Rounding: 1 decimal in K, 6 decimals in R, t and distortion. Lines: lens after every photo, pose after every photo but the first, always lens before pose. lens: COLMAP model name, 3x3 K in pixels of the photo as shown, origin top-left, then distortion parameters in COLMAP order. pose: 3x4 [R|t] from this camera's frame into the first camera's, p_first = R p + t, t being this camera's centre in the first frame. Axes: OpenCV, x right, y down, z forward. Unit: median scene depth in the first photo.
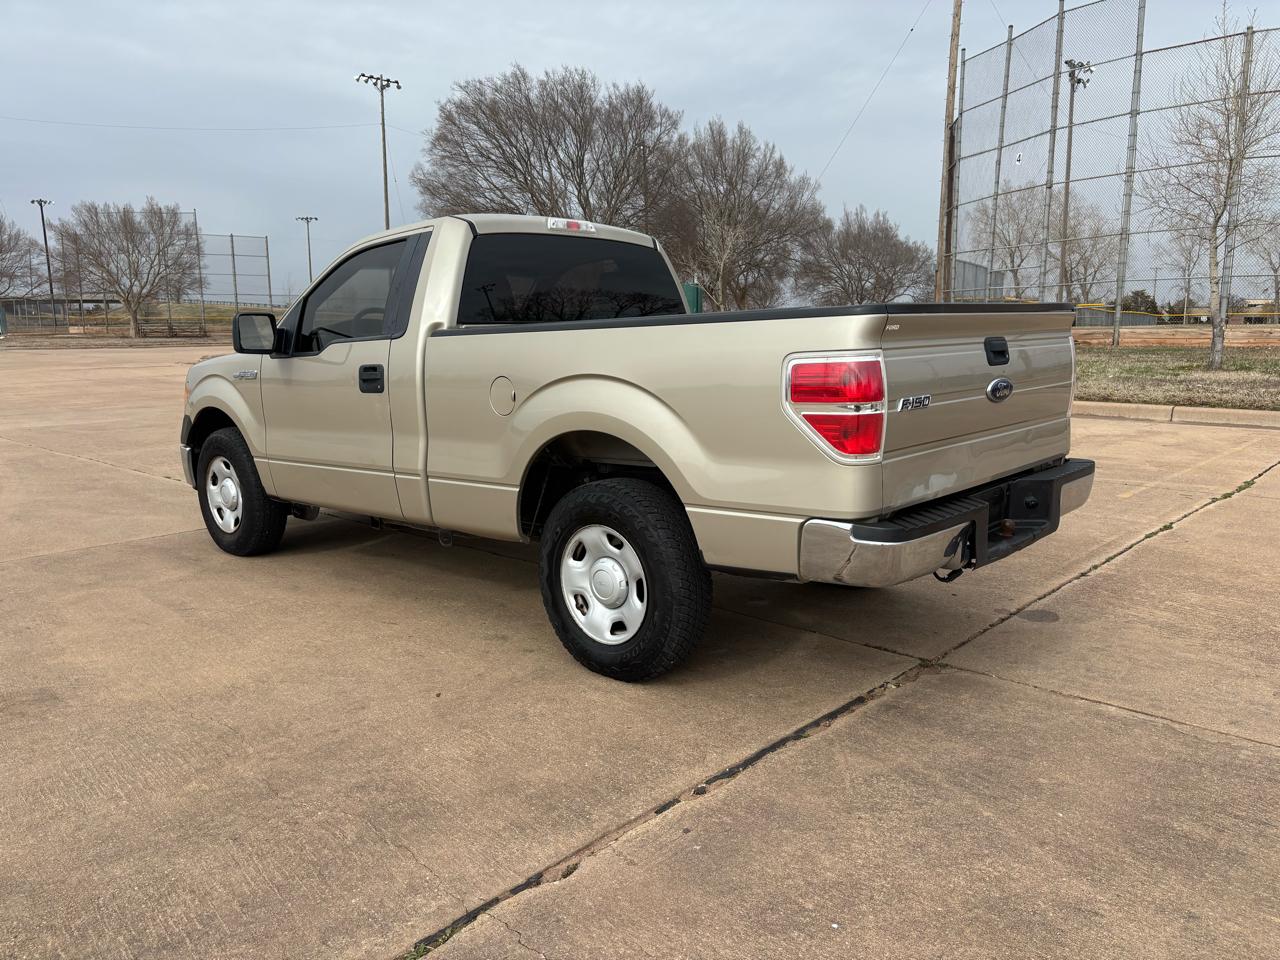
lens RADIAL K [[966.6, 0, 649.7], [0, 966.6, 477.2], [0, 0, 1]] dist [0.040799, -0.036551]
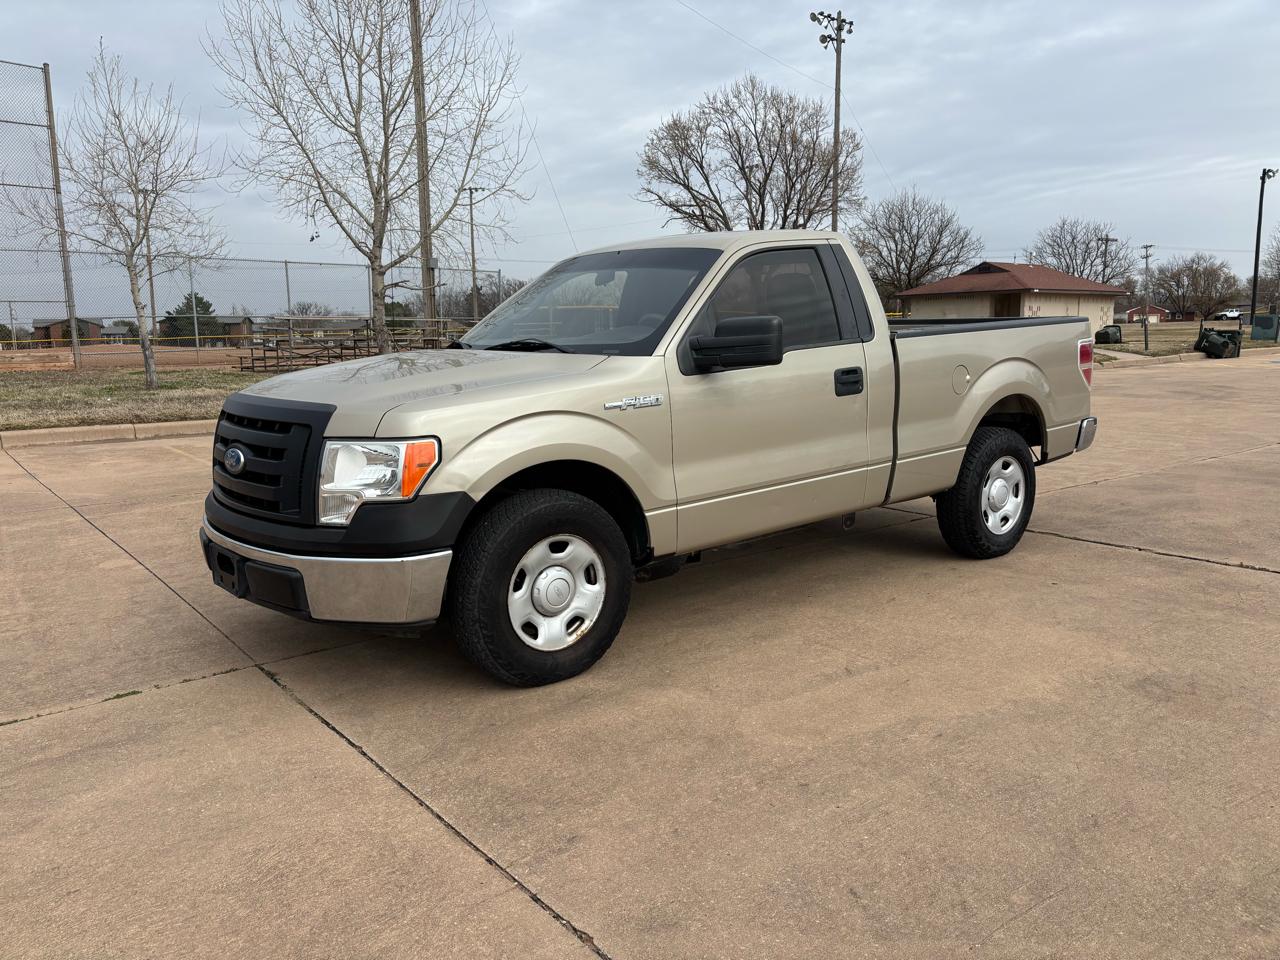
lens RADIAL K [[966.6, 0, 631.7], [0, 966.6, 477.0], [0, 0, 1]] dist [0.040799, -0.036551]
pose [[0.163923, -0.141896, 0.976215, -1.358830], [0.172000, 0.978553, 0.113354, -0.159600], [-0.971362, 0.149328, 0.184814, 1.055967]]
